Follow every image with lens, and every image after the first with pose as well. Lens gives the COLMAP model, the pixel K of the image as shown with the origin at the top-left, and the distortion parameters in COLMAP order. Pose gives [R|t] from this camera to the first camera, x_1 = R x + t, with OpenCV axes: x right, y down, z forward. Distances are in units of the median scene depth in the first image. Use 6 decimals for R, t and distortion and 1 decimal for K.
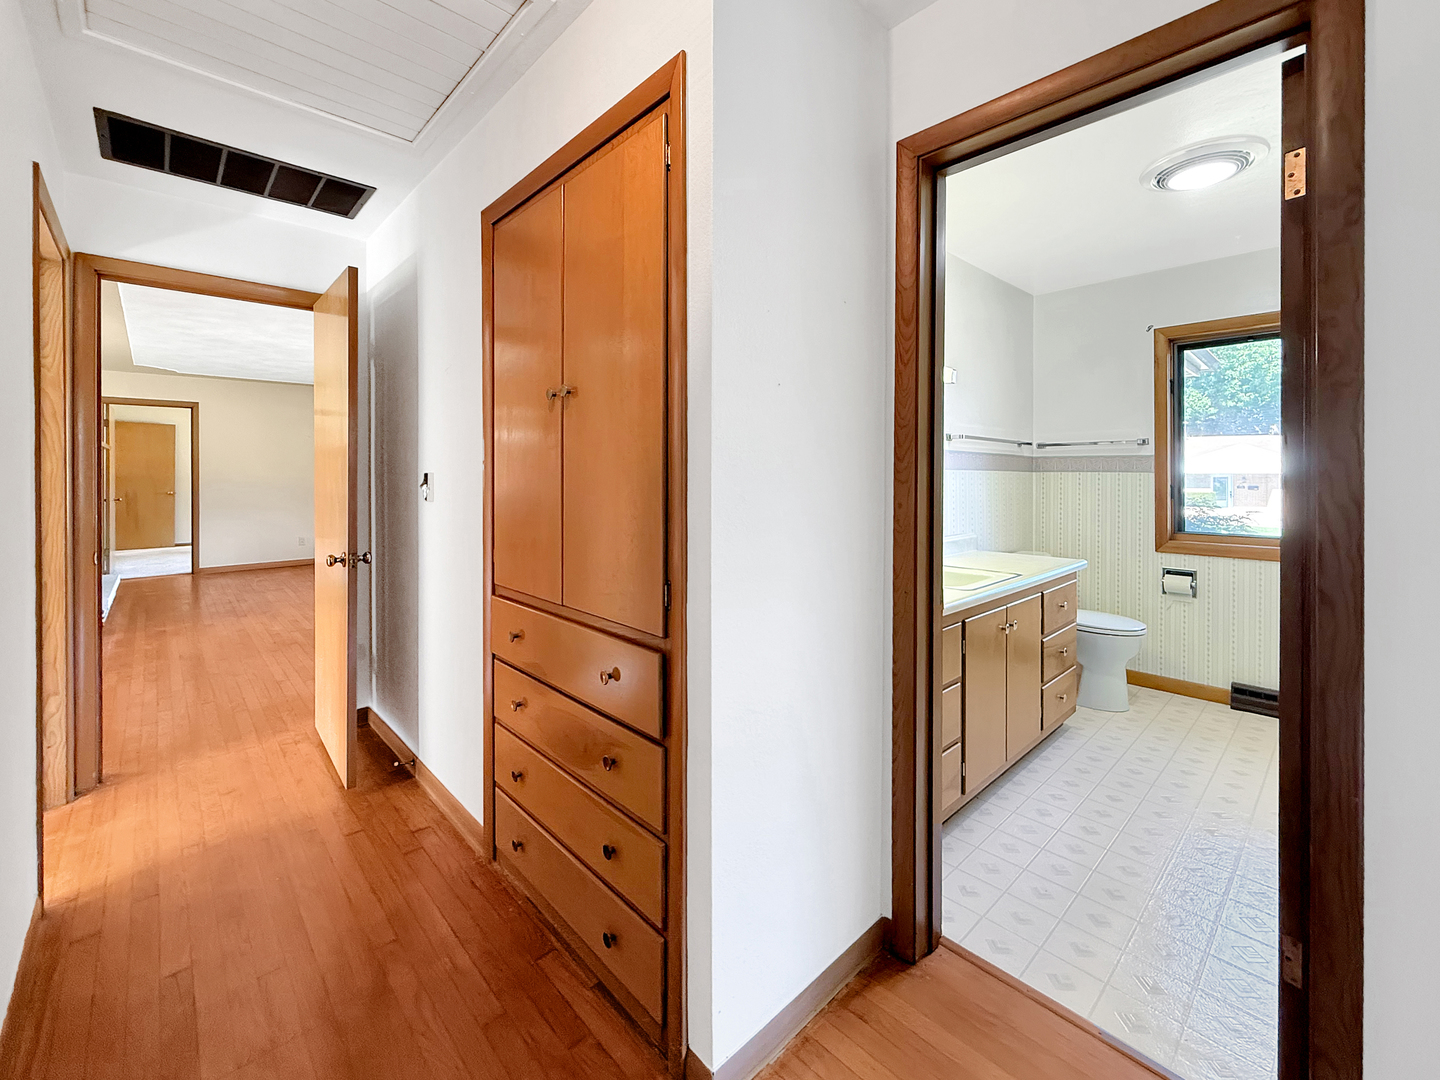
lens RADIAL K [[607.8, 0, 725.6], [0, 607.8, 472.8], [0, 0, 1]] dist [-0.000097, -0.000846]
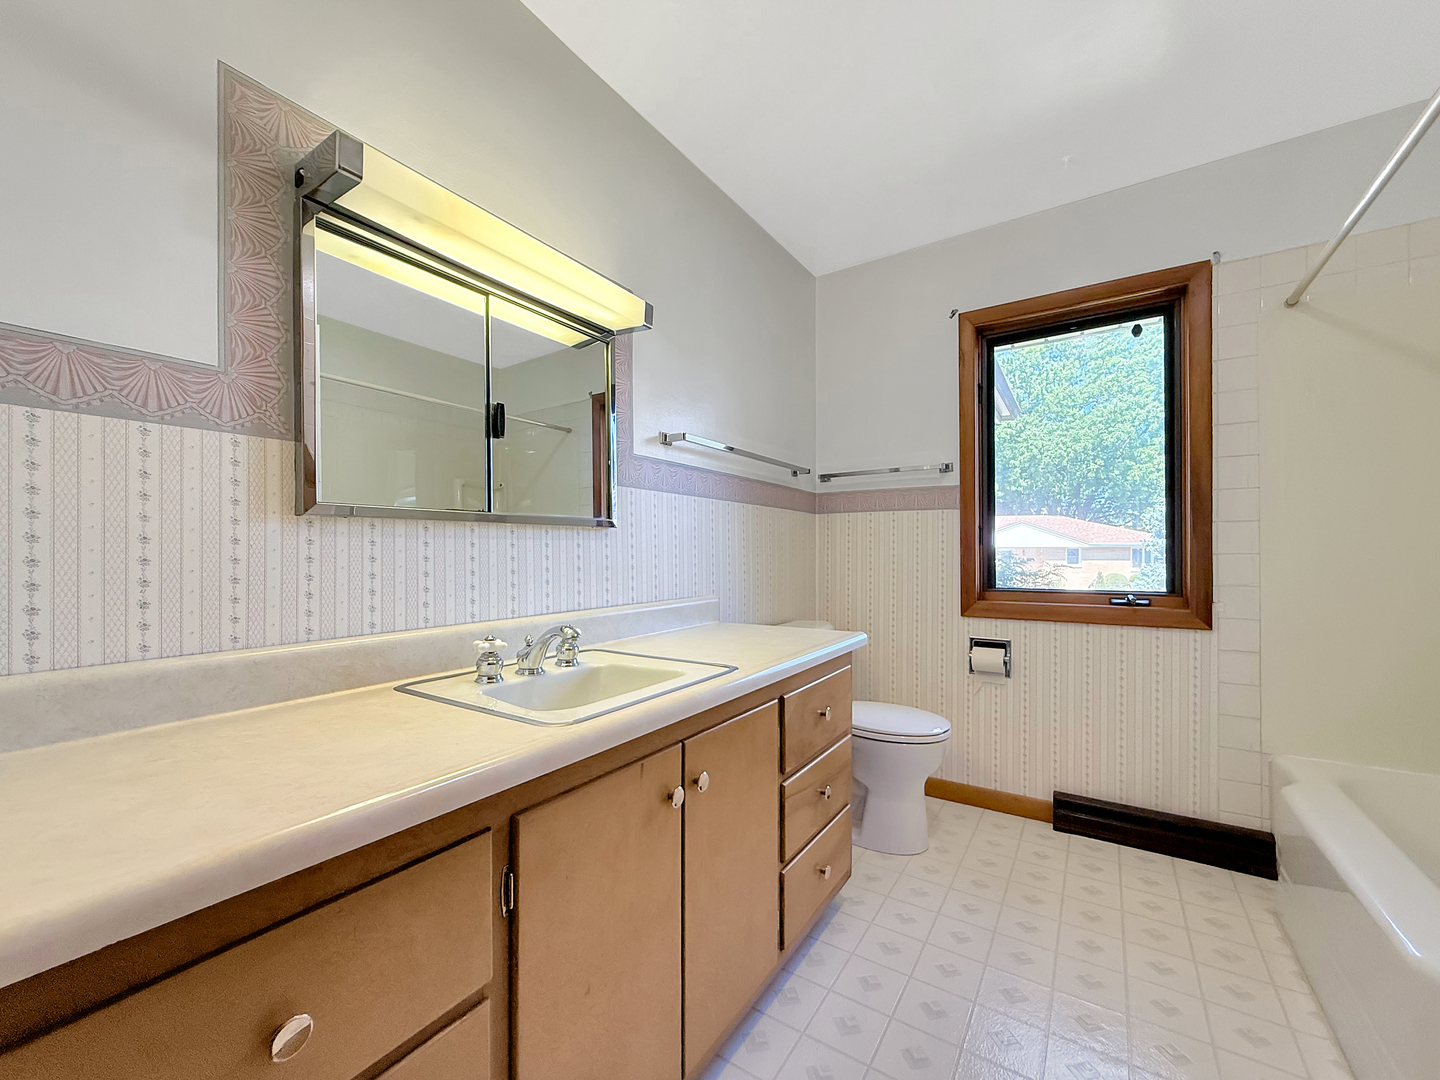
lens RADIAL K [[607.8, 0, 713.5], [0, 607.8, 546.9], [0, 0, 1]] dist [-0.000097, -0.000846]
pose [[0.972655, -0.001333, 0.232249, 0.250585], [0.001486, 0.999999, -0.000487, 0.046825], [-0.232248, 0.000819, 0.972656, 0.361700]]
